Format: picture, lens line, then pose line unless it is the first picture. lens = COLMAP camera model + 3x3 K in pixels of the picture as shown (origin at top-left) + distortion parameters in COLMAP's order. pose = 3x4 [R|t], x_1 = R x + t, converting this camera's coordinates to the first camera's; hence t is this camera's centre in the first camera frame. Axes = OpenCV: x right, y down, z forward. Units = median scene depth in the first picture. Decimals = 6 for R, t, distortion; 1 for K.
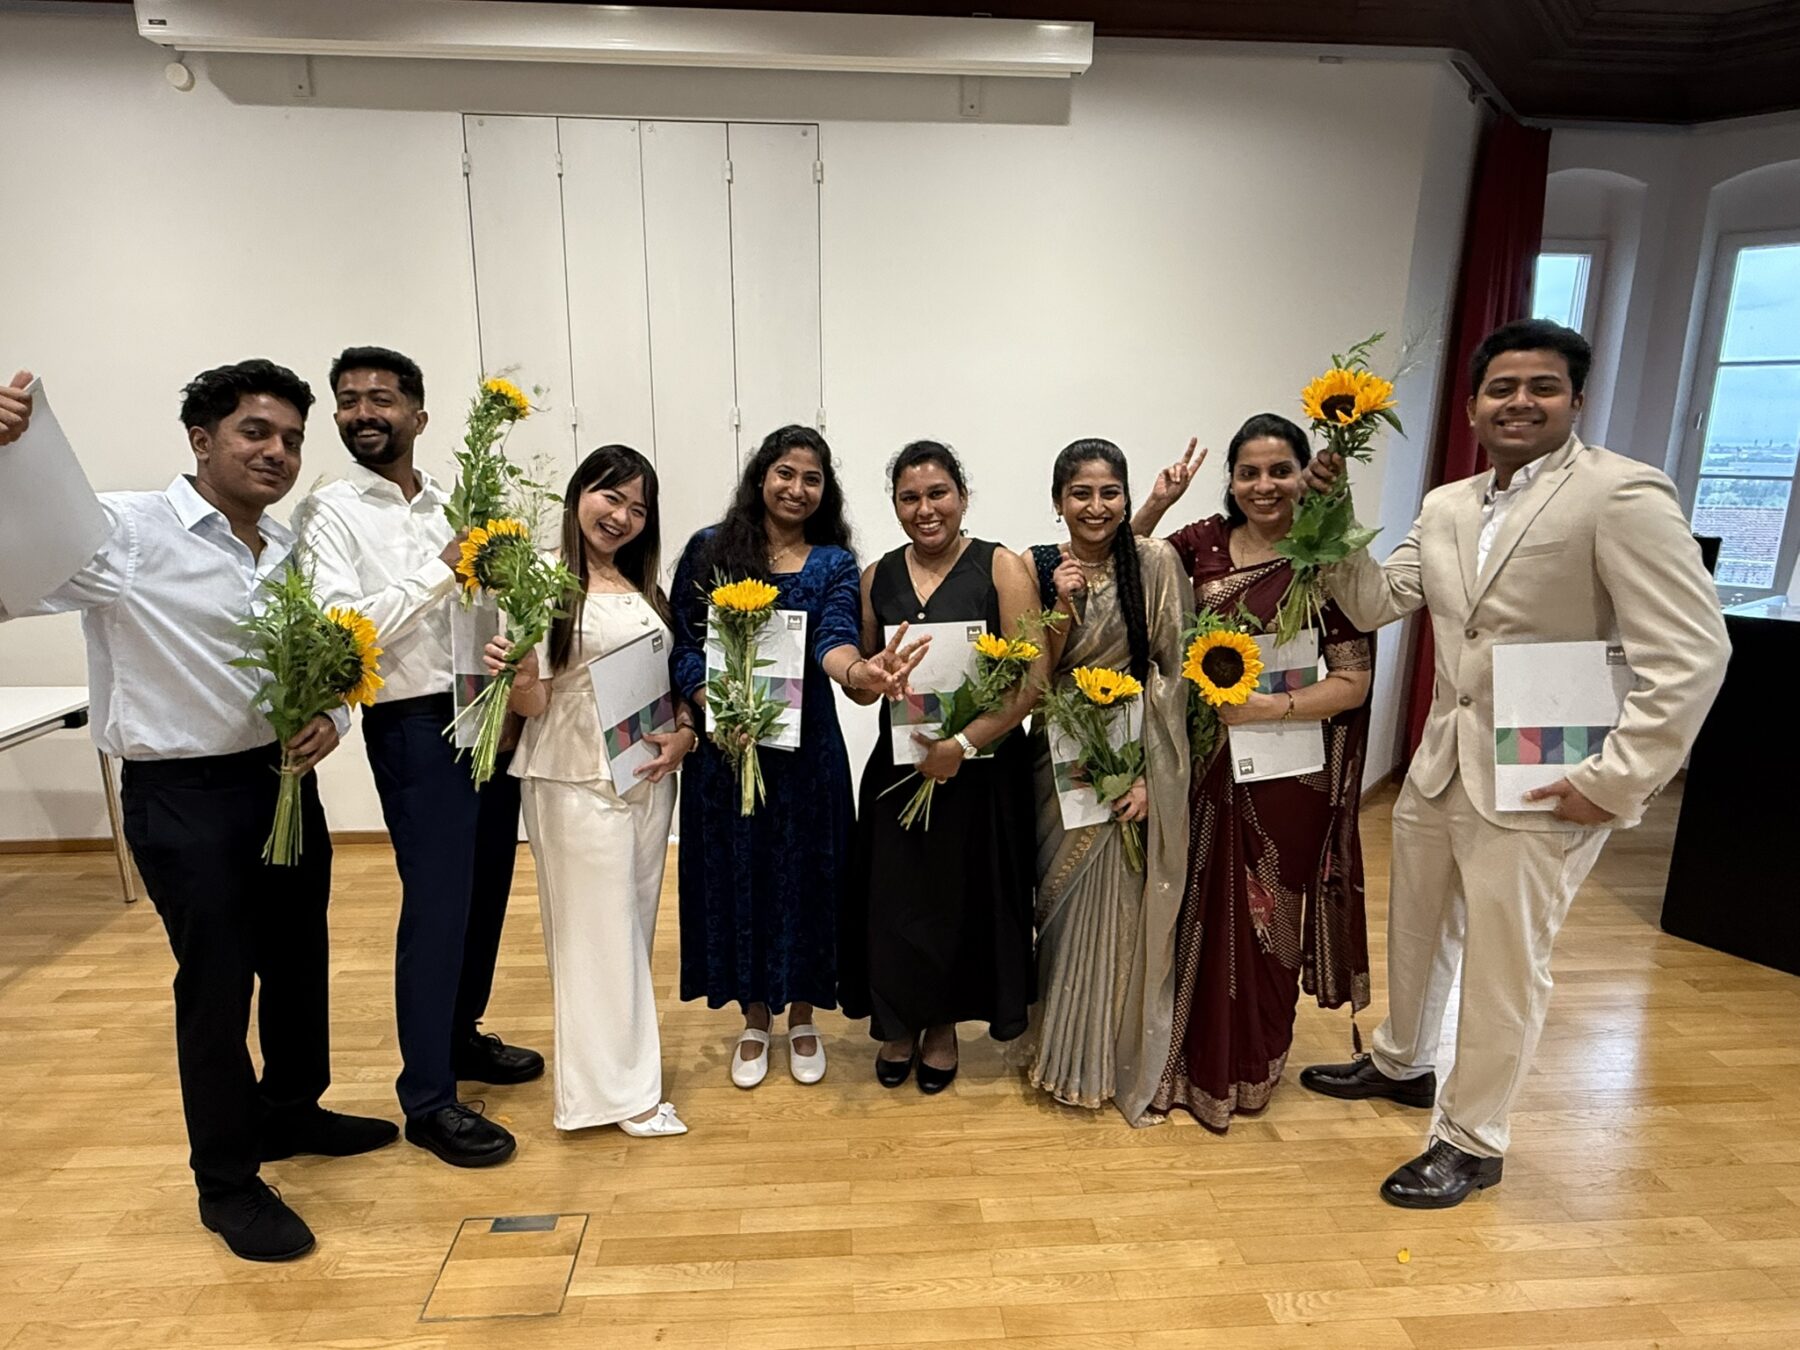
lens RADIAL K [[1050.2, 0, 900.0], [0, 1050.2, 675.0], [0, 0, 1]] dist [-0.042861, 0.028110]
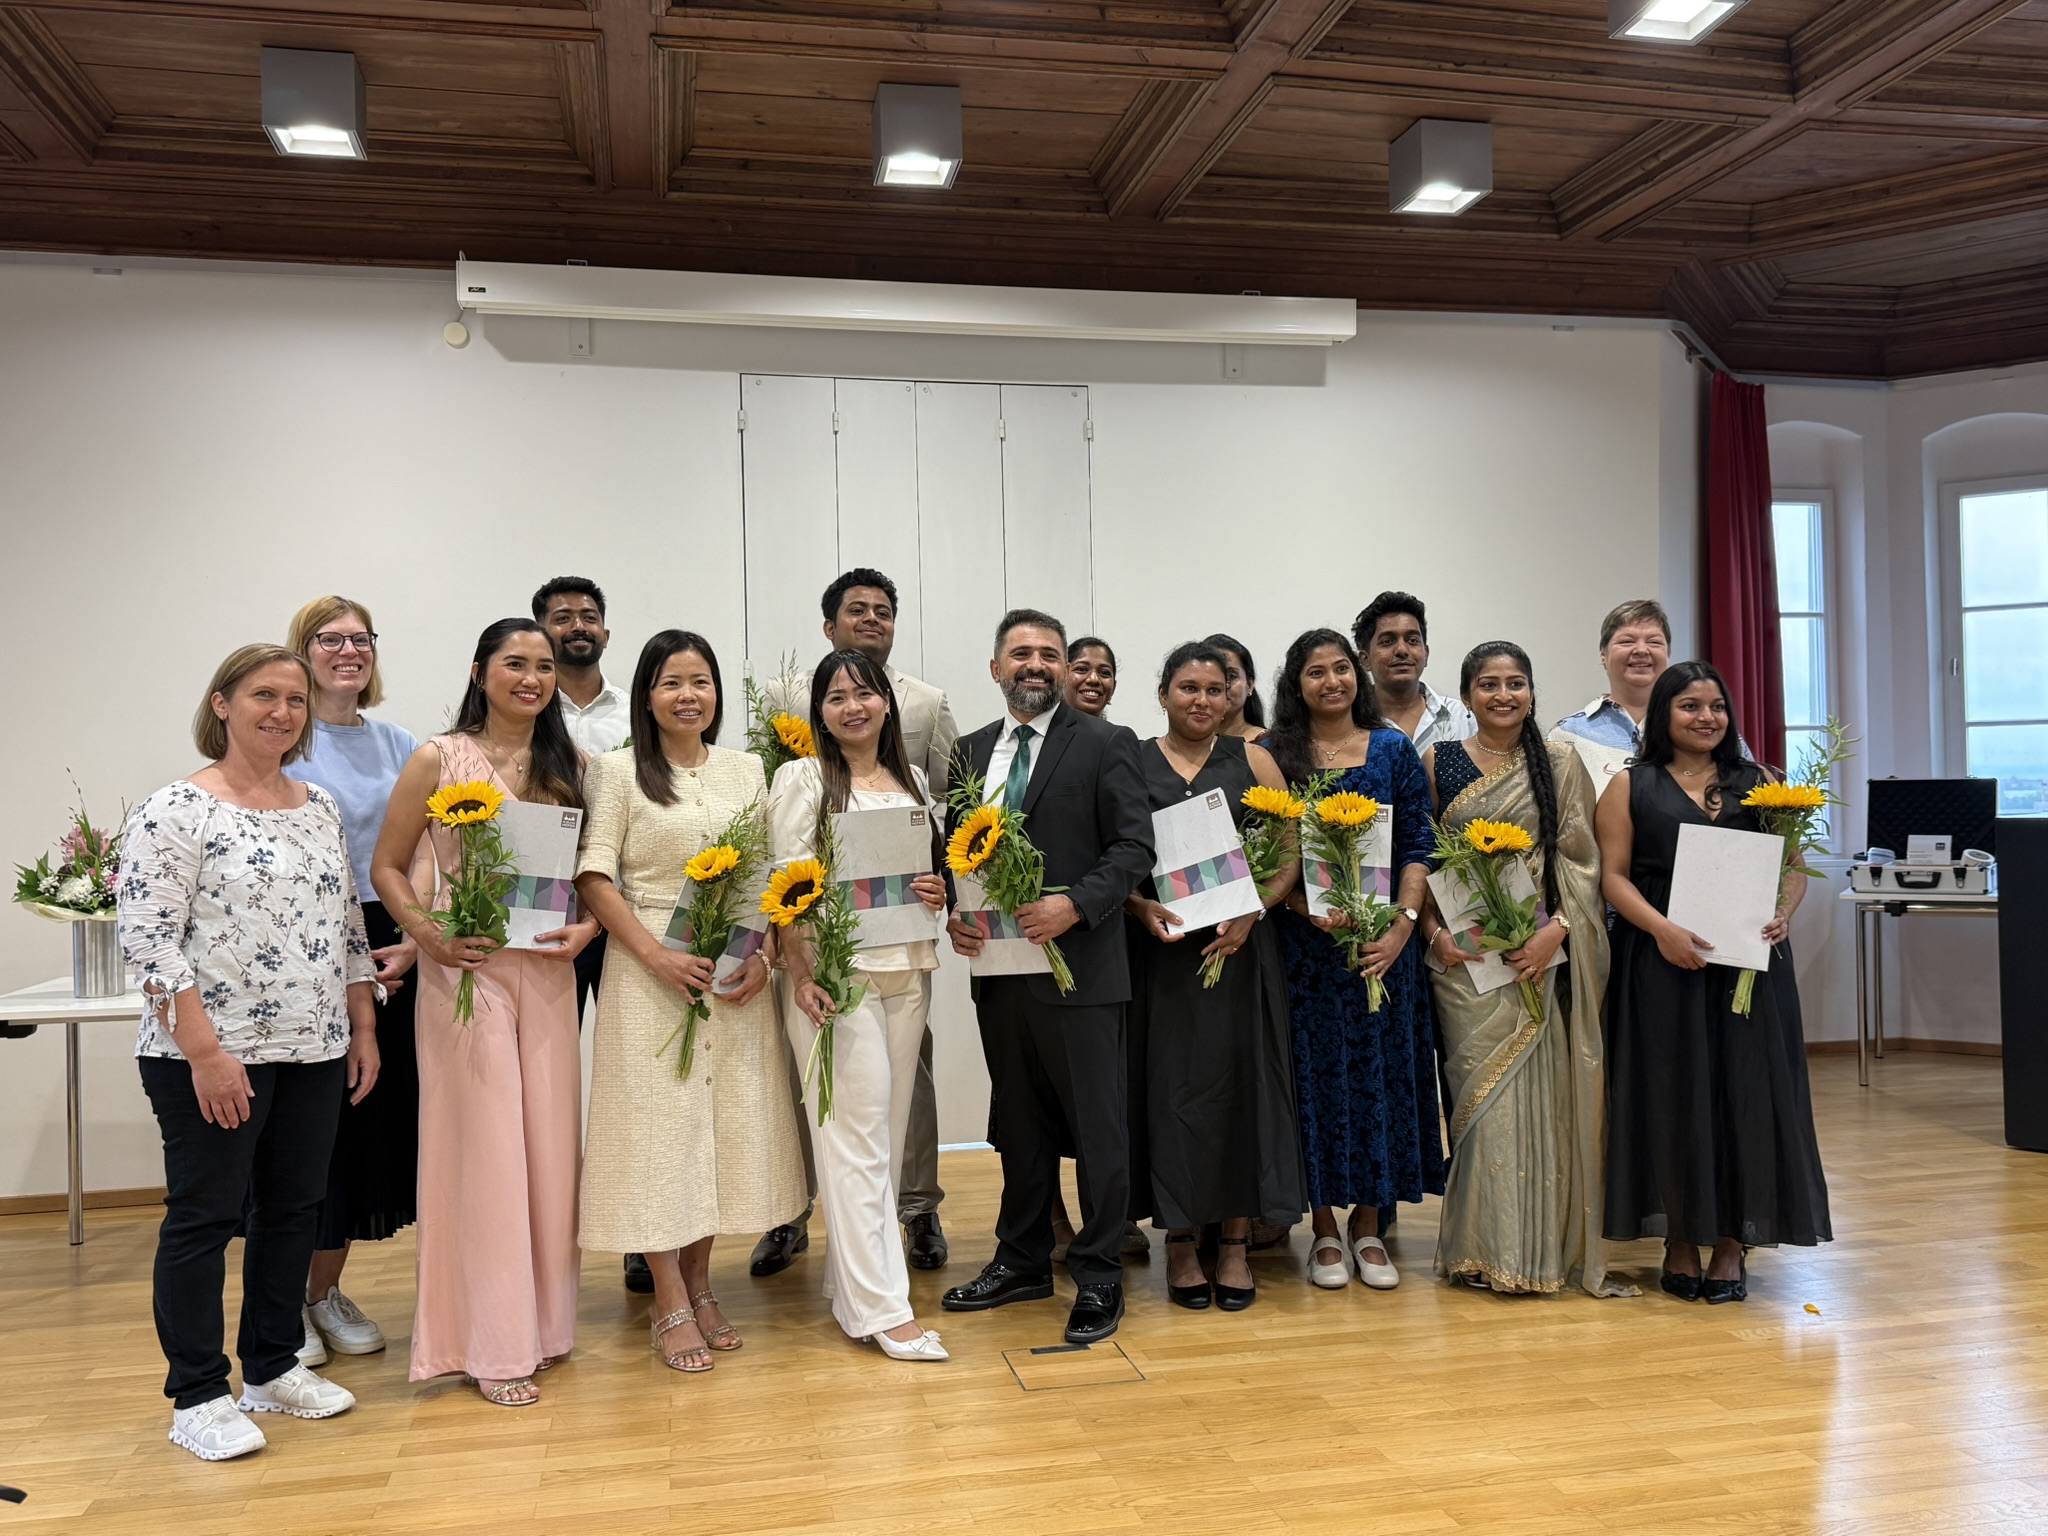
lens RADIAL K [[1698.2, 0, 1024.0], [0, 1698.2, 768.0], [0, 0, 1]] dist [-0.013525, -0.015986]
pose [[0.990953, -0.025880, 0.131693, -0.347991], [0.056217, 0.971045, -0.232188, 0.193905], [-0.121871, 0.237490, 0.963715, -0.457361]]
